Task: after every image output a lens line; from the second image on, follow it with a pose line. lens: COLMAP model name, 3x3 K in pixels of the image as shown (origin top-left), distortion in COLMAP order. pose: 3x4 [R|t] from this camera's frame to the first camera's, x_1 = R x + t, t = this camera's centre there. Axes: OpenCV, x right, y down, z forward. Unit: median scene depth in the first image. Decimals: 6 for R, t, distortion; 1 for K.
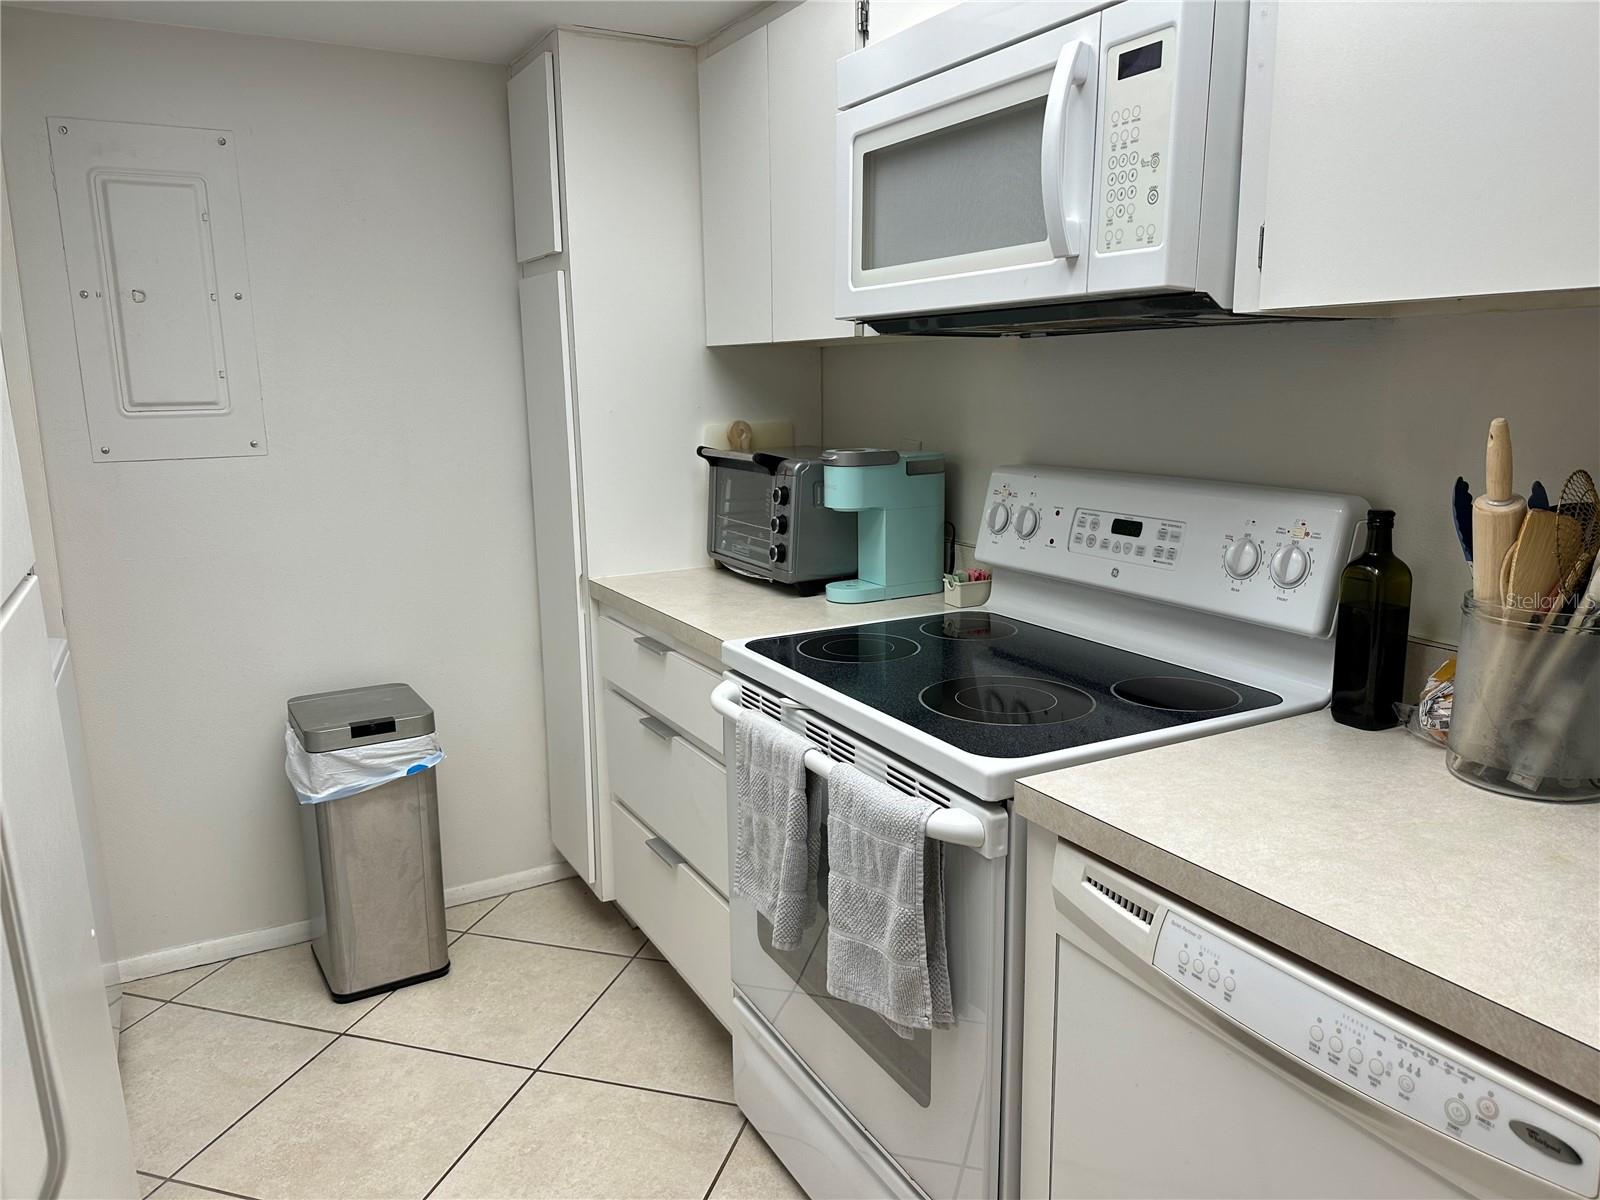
lens RADIAL K [[1112.0, 0, 805.2], [0, 1112.0, 605.7], [0, 0, 1]] dist [0.115756, -0.187880]
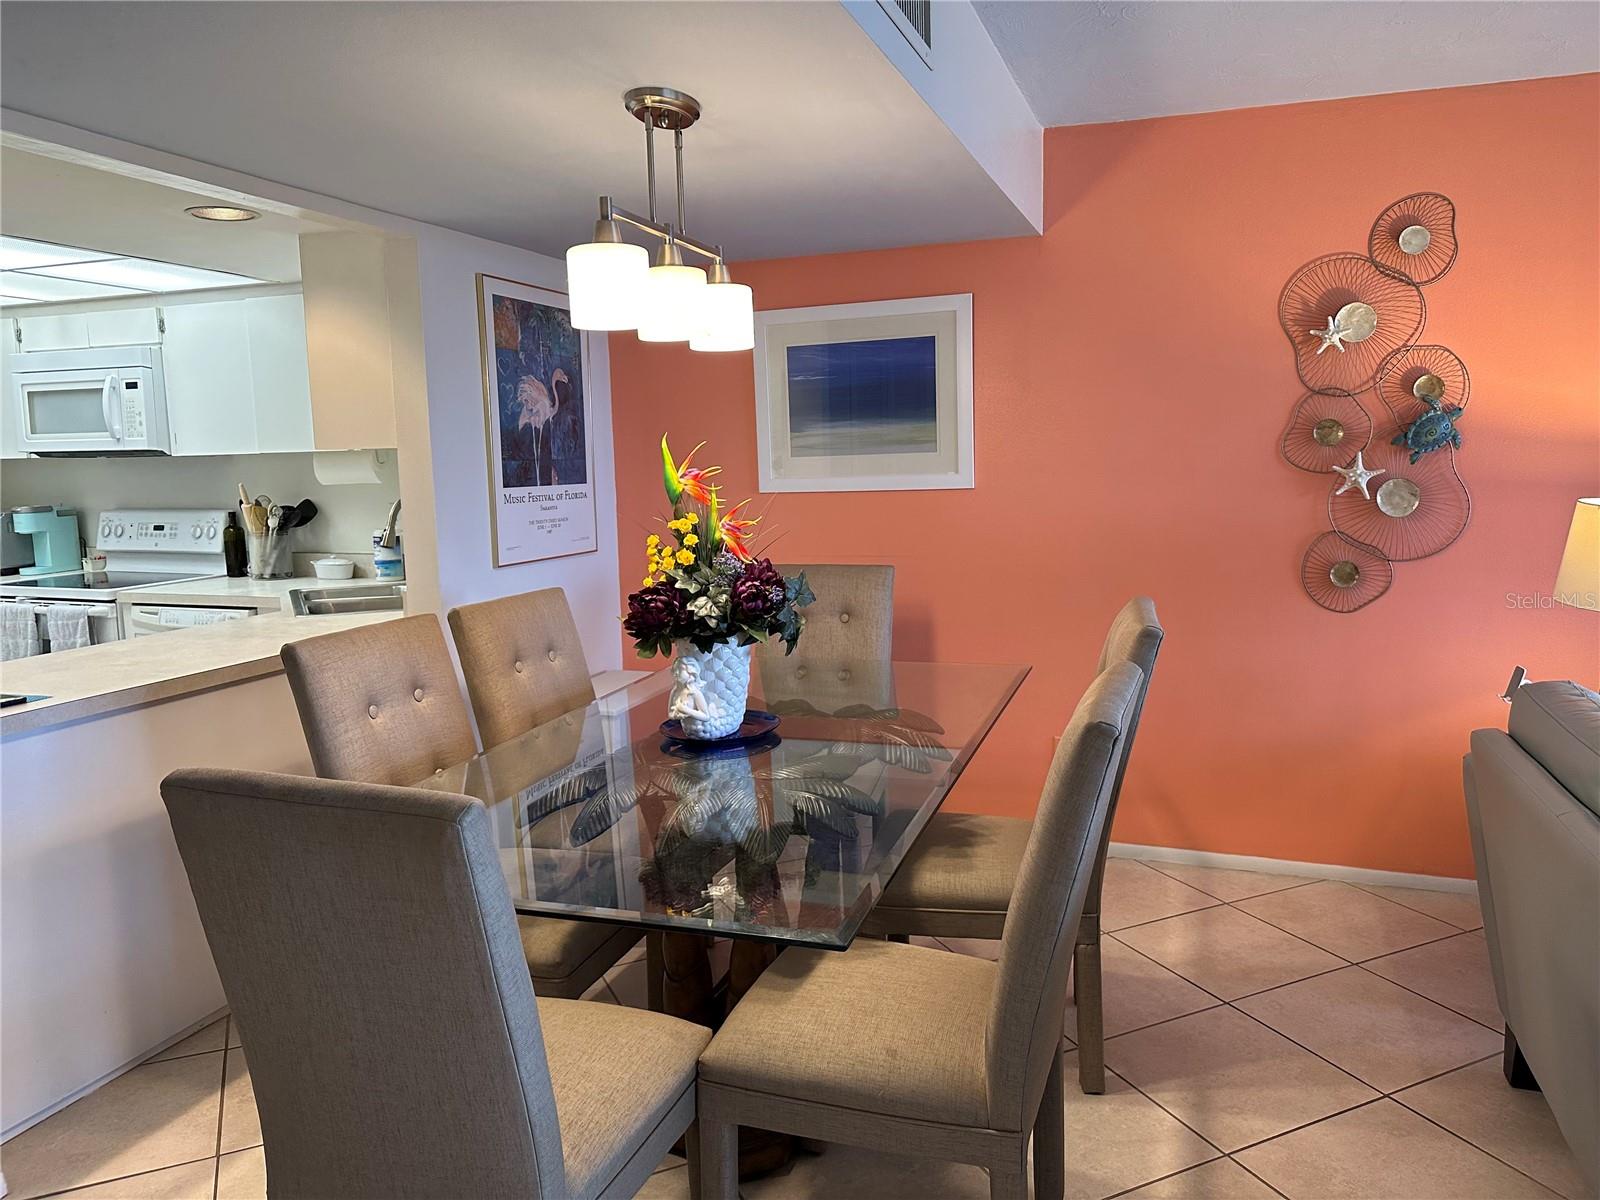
lens RADIAL K [[1134.9, 0, 800.0], [0, 1134.9, 600.0], [0, 0, 1]] dist [0.030043, -0.039760]
pose [[0.759712, -0.087734, 0.644314, -0.334685], [0.140170, 0.989657, -0.030517, 0.410395], [-0.634973, 0.113497, 0.764152, -2.106591]]
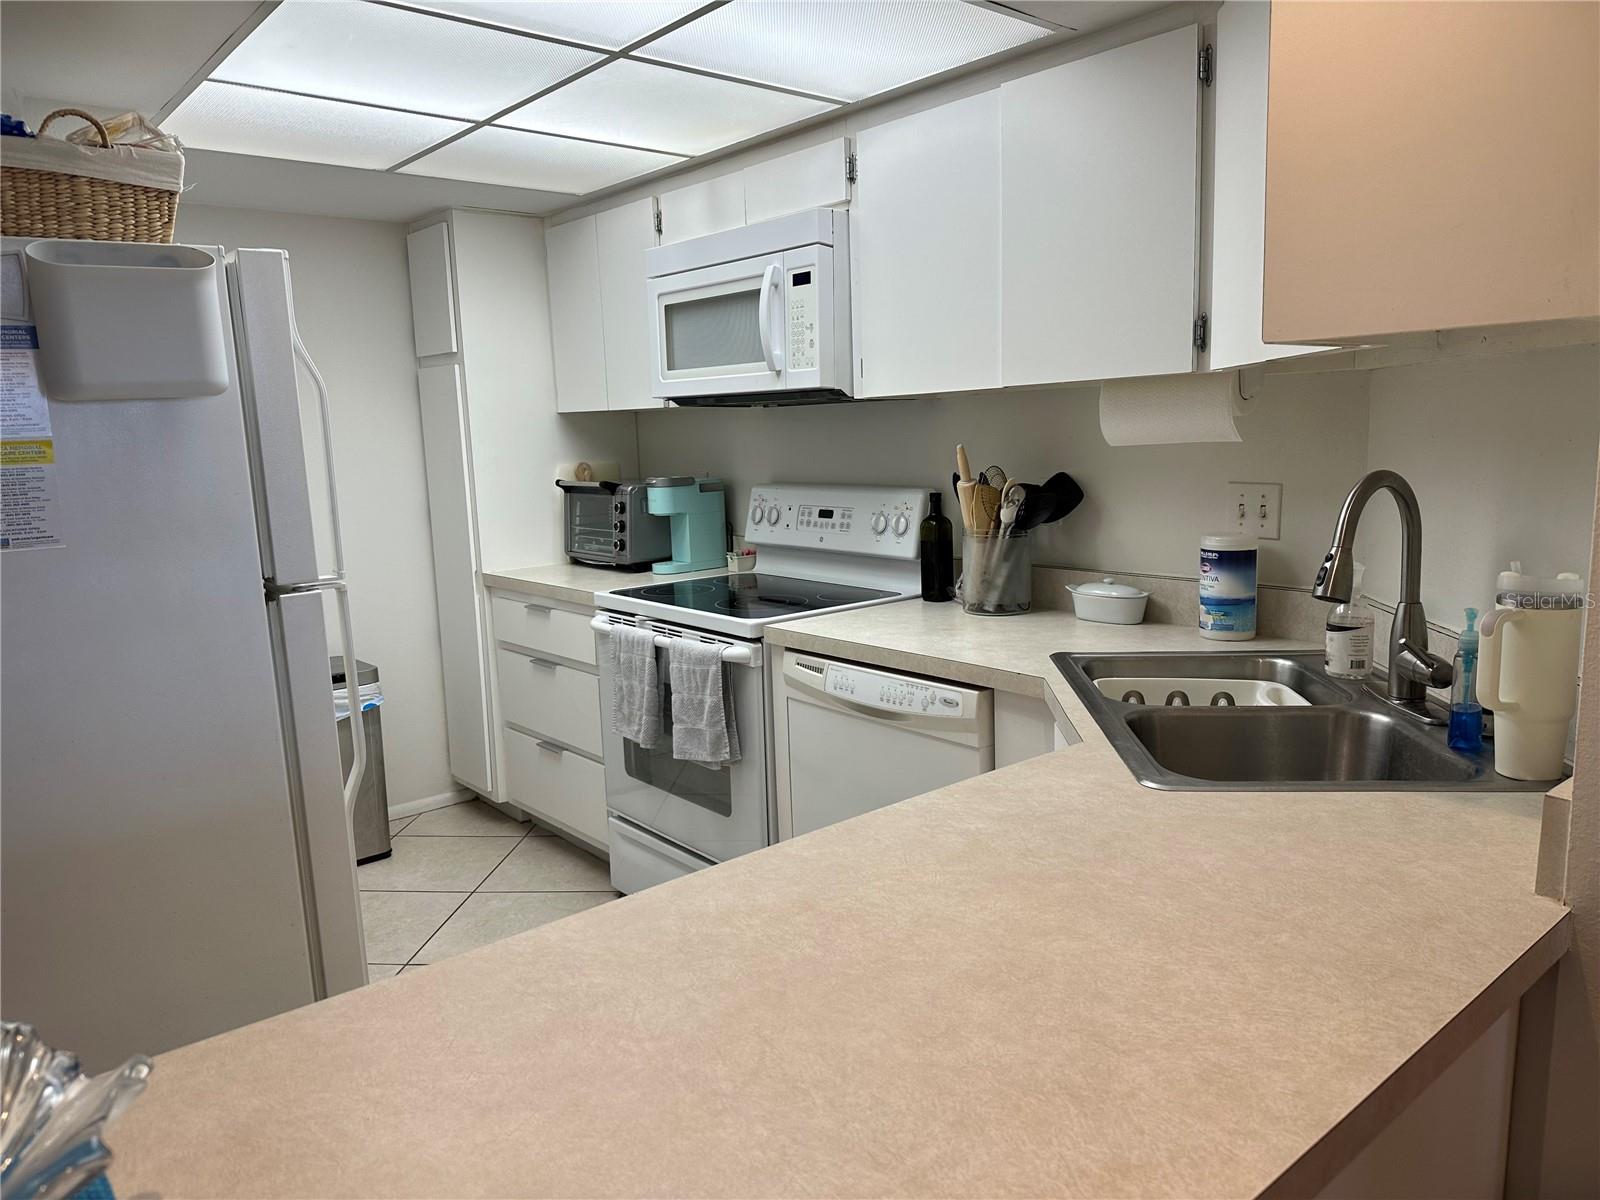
lens RADIAL K [[1112.0, 0, 805.2], [0, 1112.0, 605.7], [0, 0, 1]] dist [0.115756, -0.187880]
pose [[0.981107, -0.049849, 0.186932, -0.083162], [0.058423, 0.997464, -0.040637, 0.147007], [-0.184432, 0.050790, 0.981532, -0.723728]]
